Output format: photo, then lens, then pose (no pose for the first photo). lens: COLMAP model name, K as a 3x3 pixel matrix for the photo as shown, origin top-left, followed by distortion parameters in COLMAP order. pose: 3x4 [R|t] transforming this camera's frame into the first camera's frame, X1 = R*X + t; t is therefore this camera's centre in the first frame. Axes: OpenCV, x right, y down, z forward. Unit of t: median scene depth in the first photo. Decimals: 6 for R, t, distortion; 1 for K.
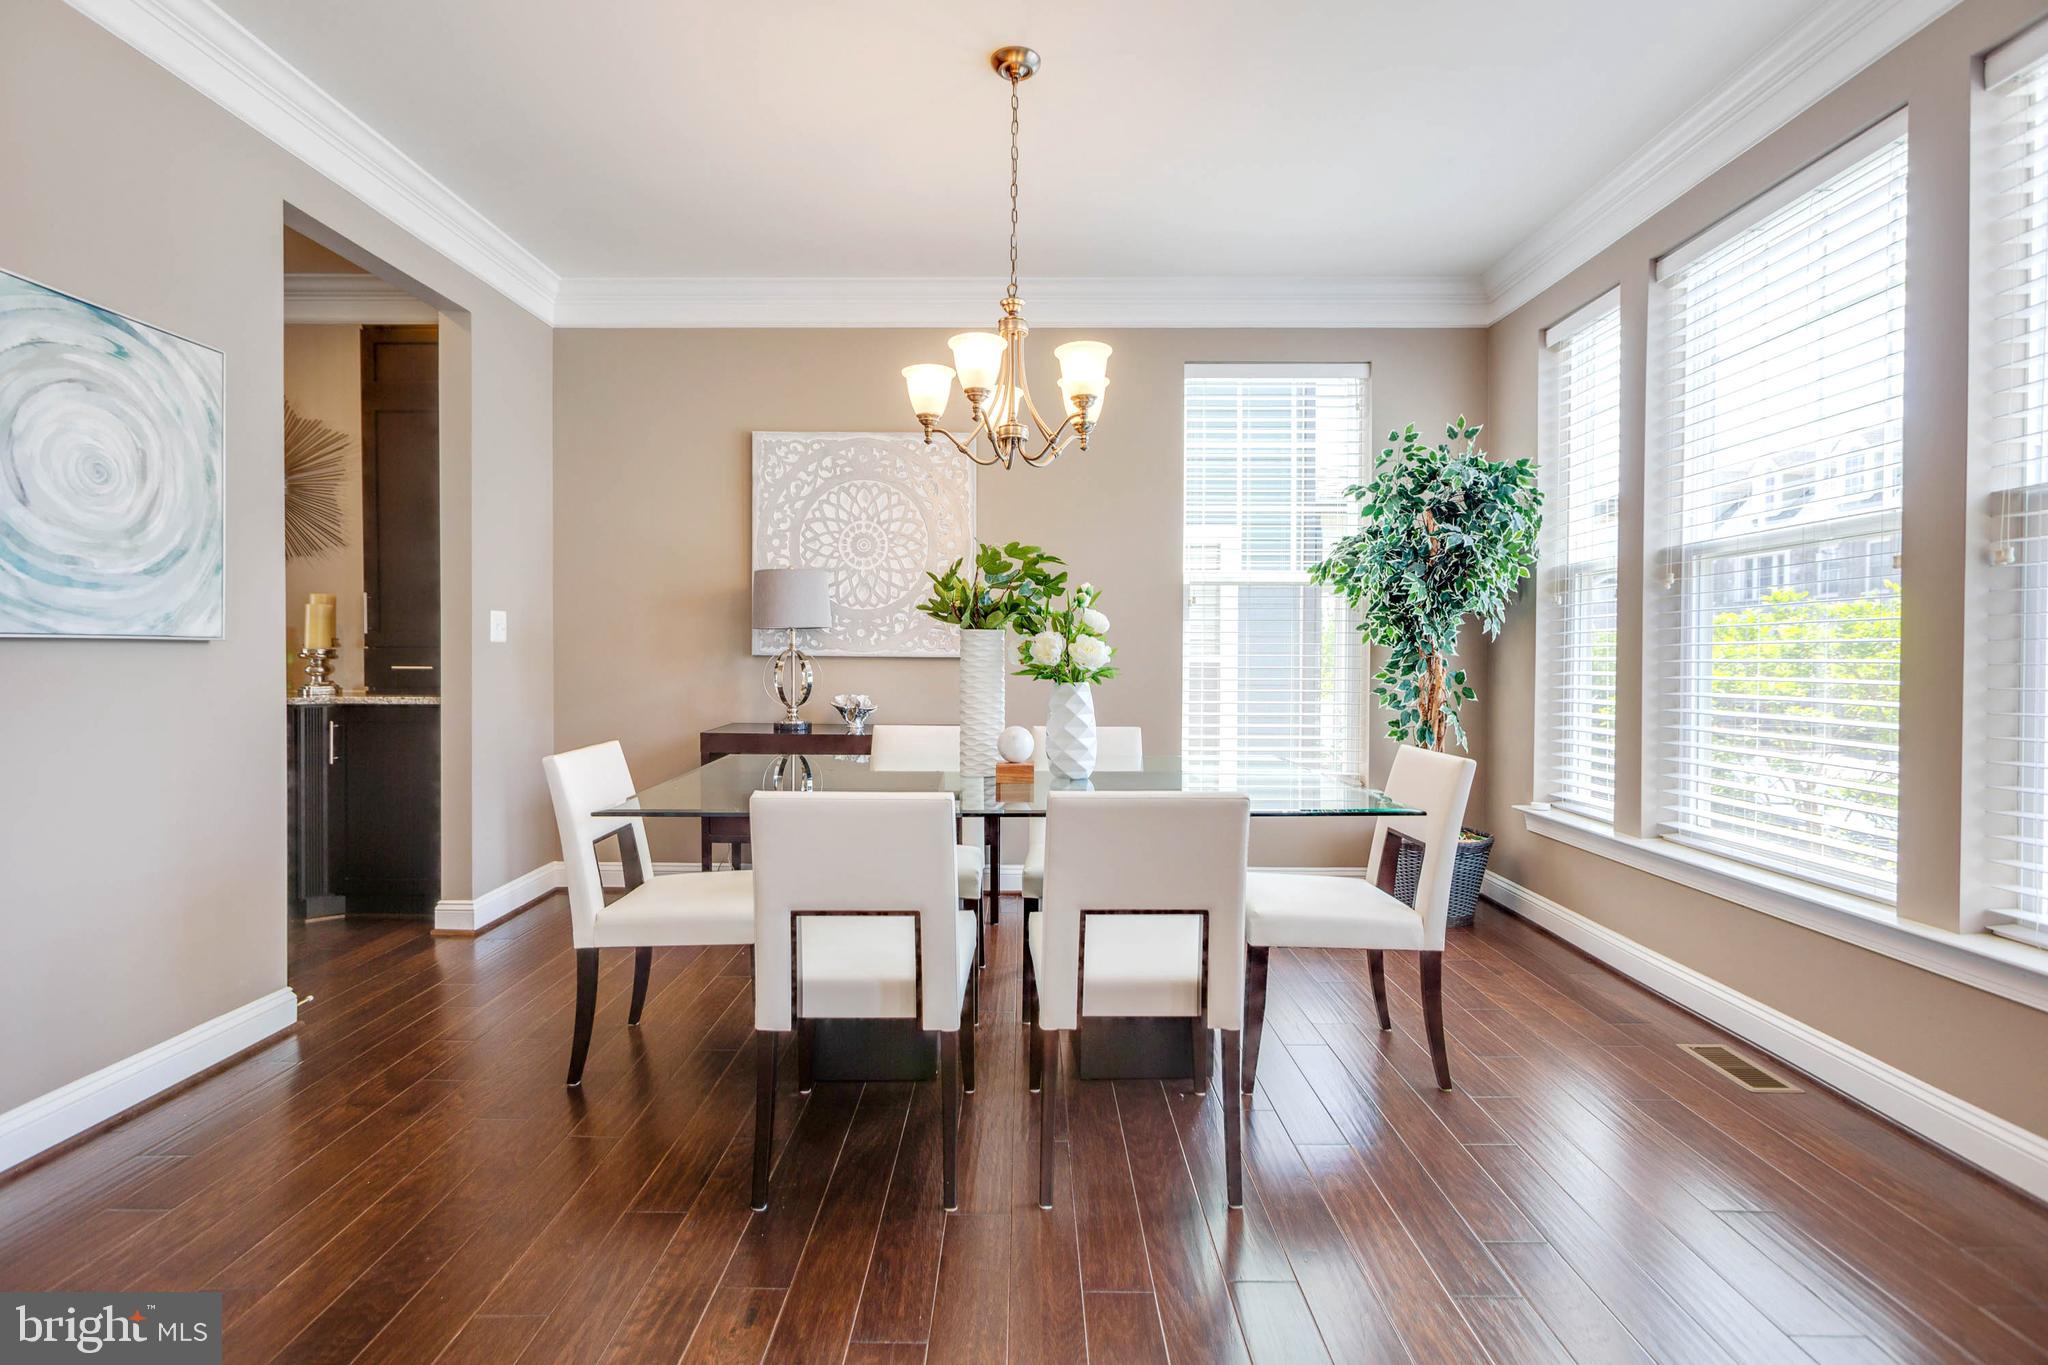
lens RADIAL K [[969.7, 0, 1021.4], [0, 969.7, 669.2], [0, 0, 1]] dist [-0.007507, 0.007068]
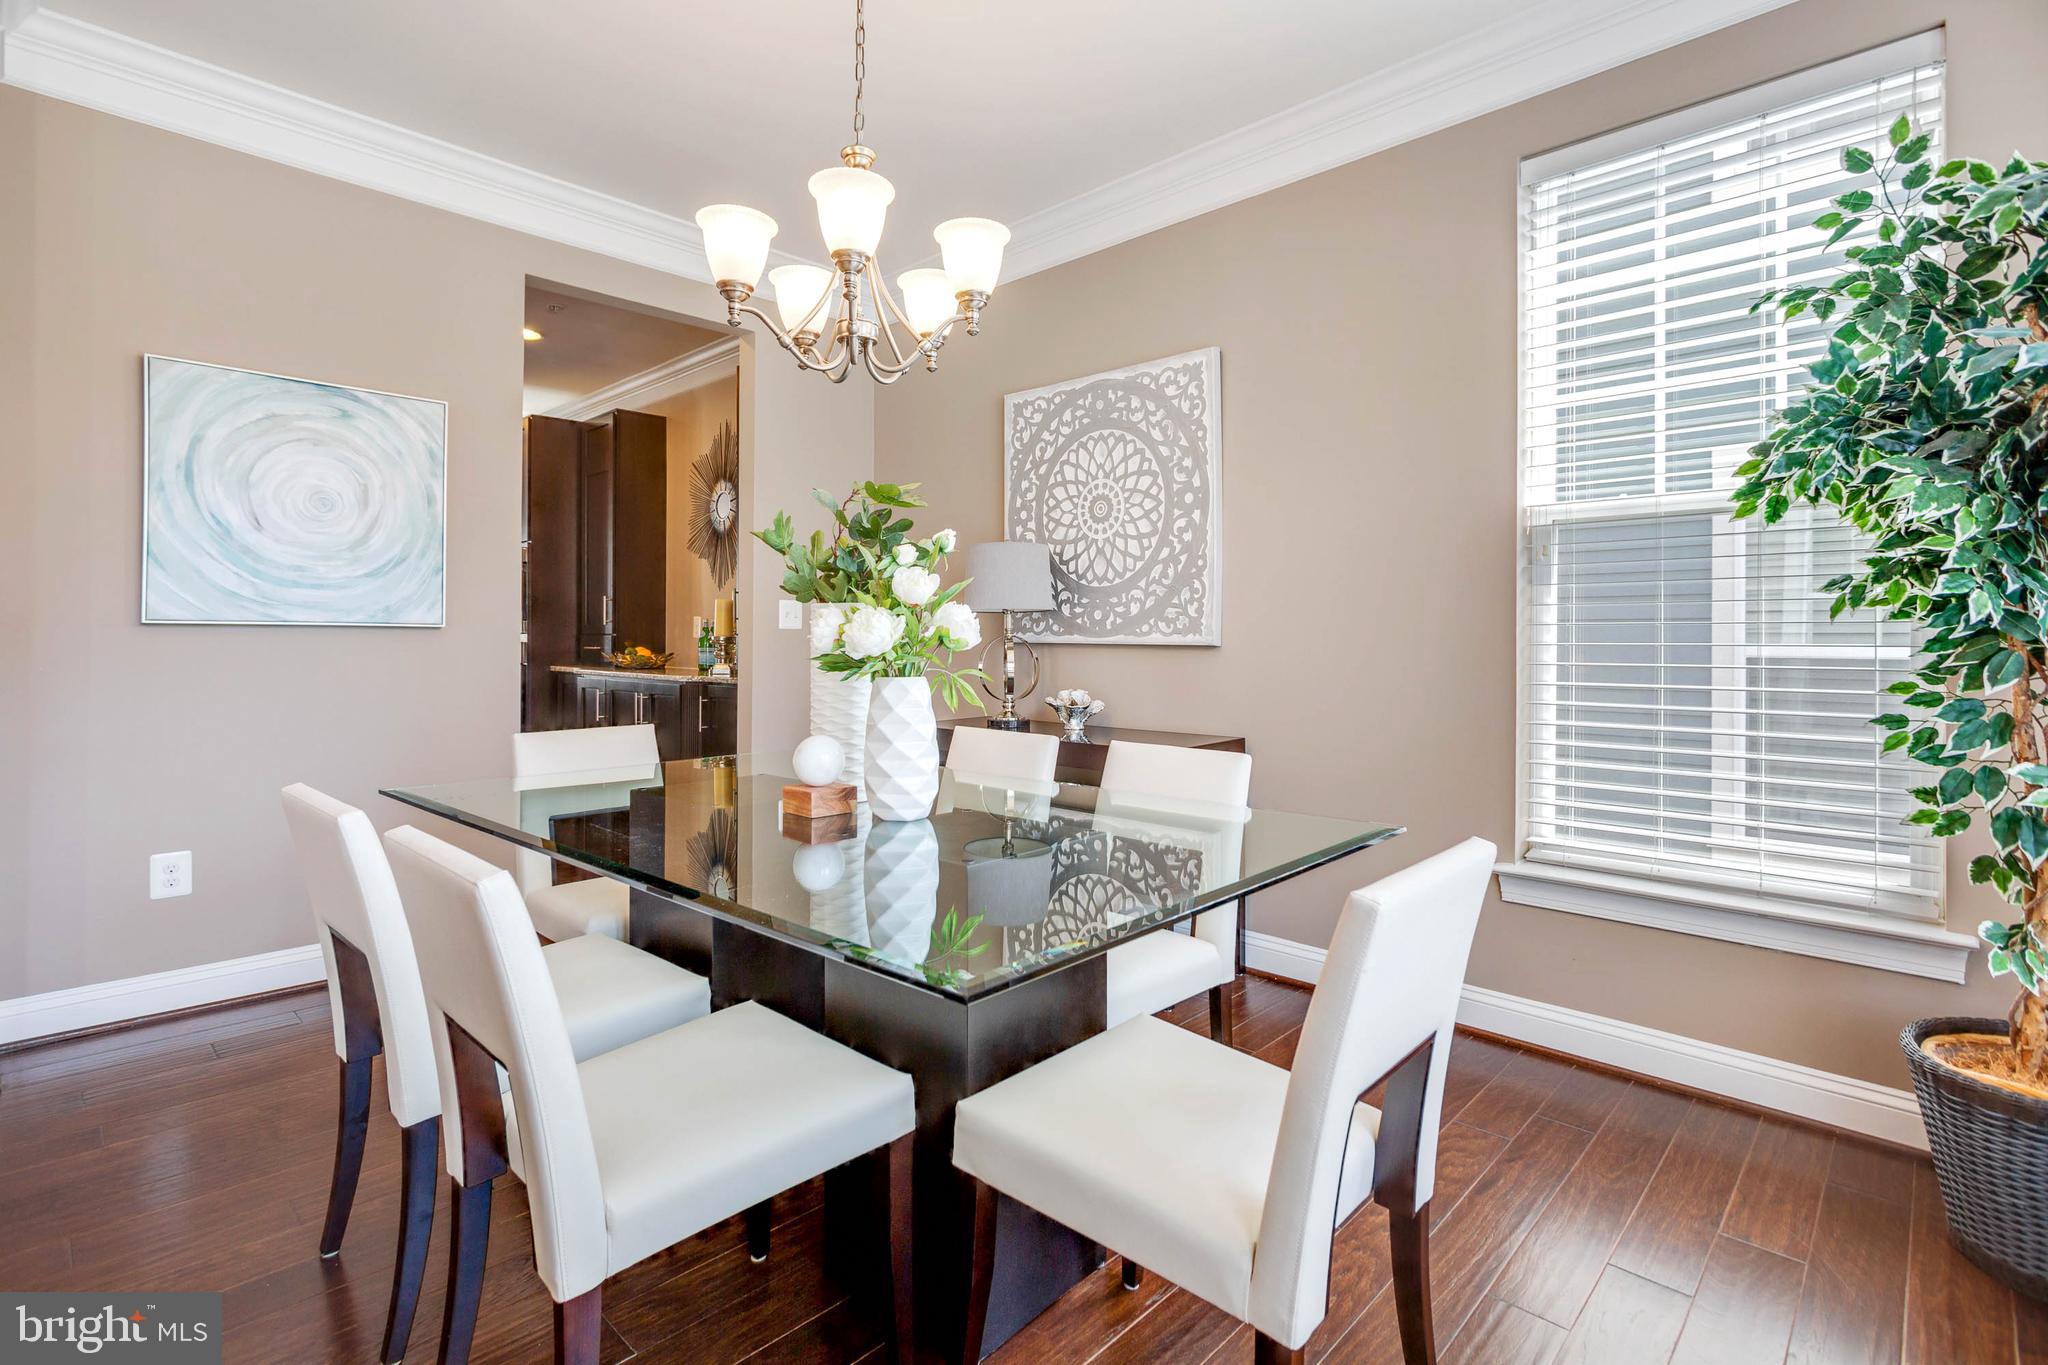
lens RADIAL K [[969.7, 0, 1019.8], [0, 969.7, 637.7], [0, 0, 1]] dist [-0.007507, 0.007068]
pose [[0.723243, -0.001032, -0.690593, 0.412914], [-0.014368, 0.999760, -0.016541, -0.003281], [0.690444, 0.021886, 0.723055, 0.405525]]
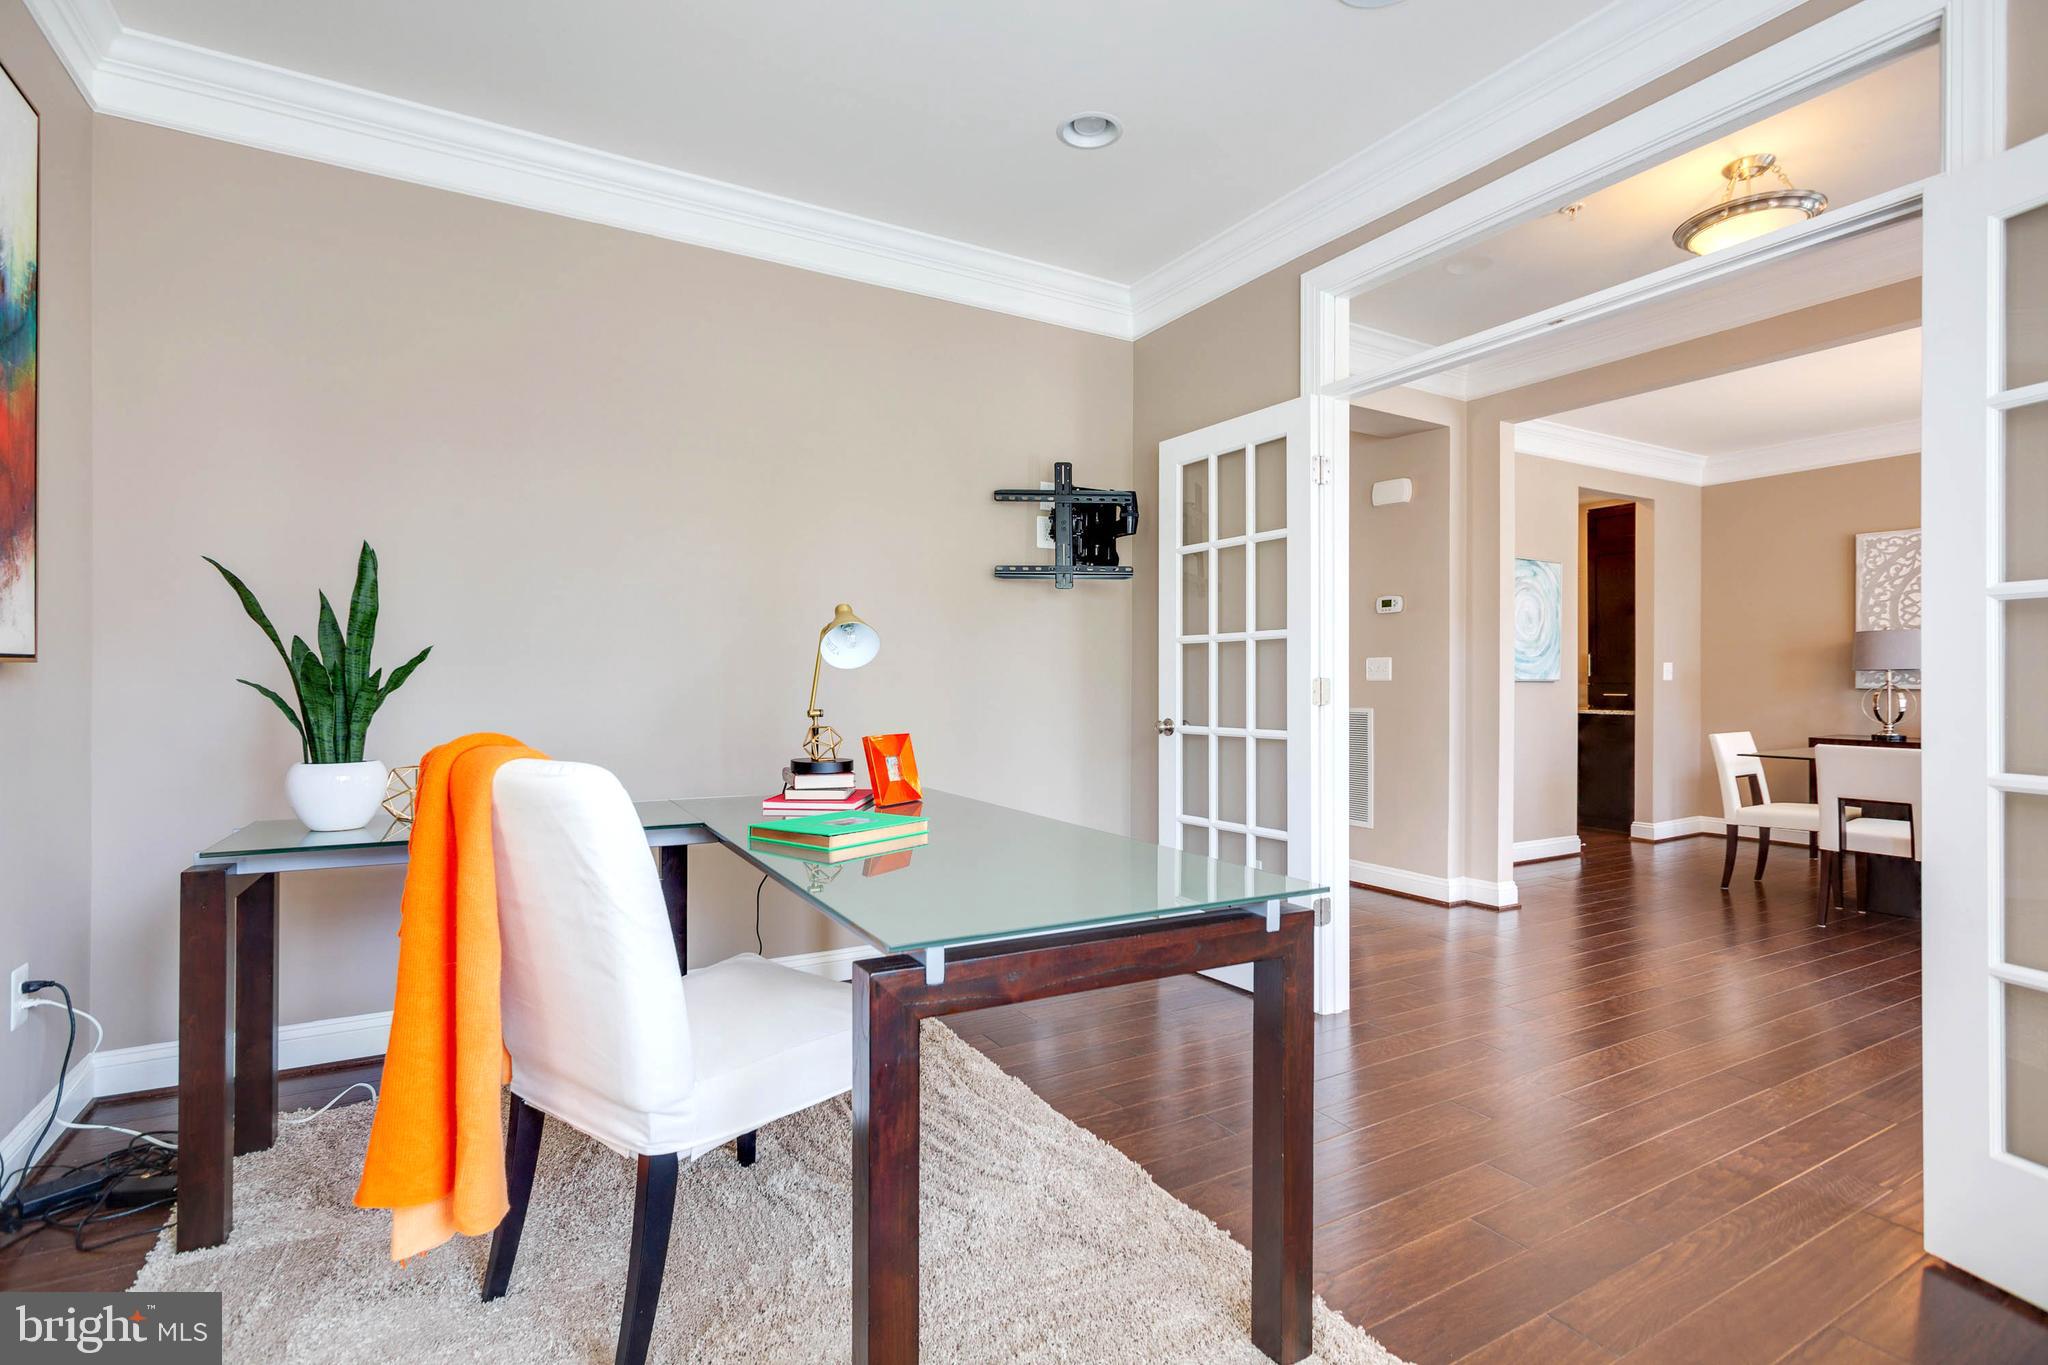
lens RADIAL K [[969.7, 0, 1010.2], [0, 969.7, 685.0], [0, 0, 1]] dist [-0.007507, 0.007068]
pose [[0.506284, -0.001539, -0.862366, 0.380984], [-0.014616, 0.999839, -0.010365, 0.016584], [0.862243, 0.017852, 0.506180, -0.949213]]
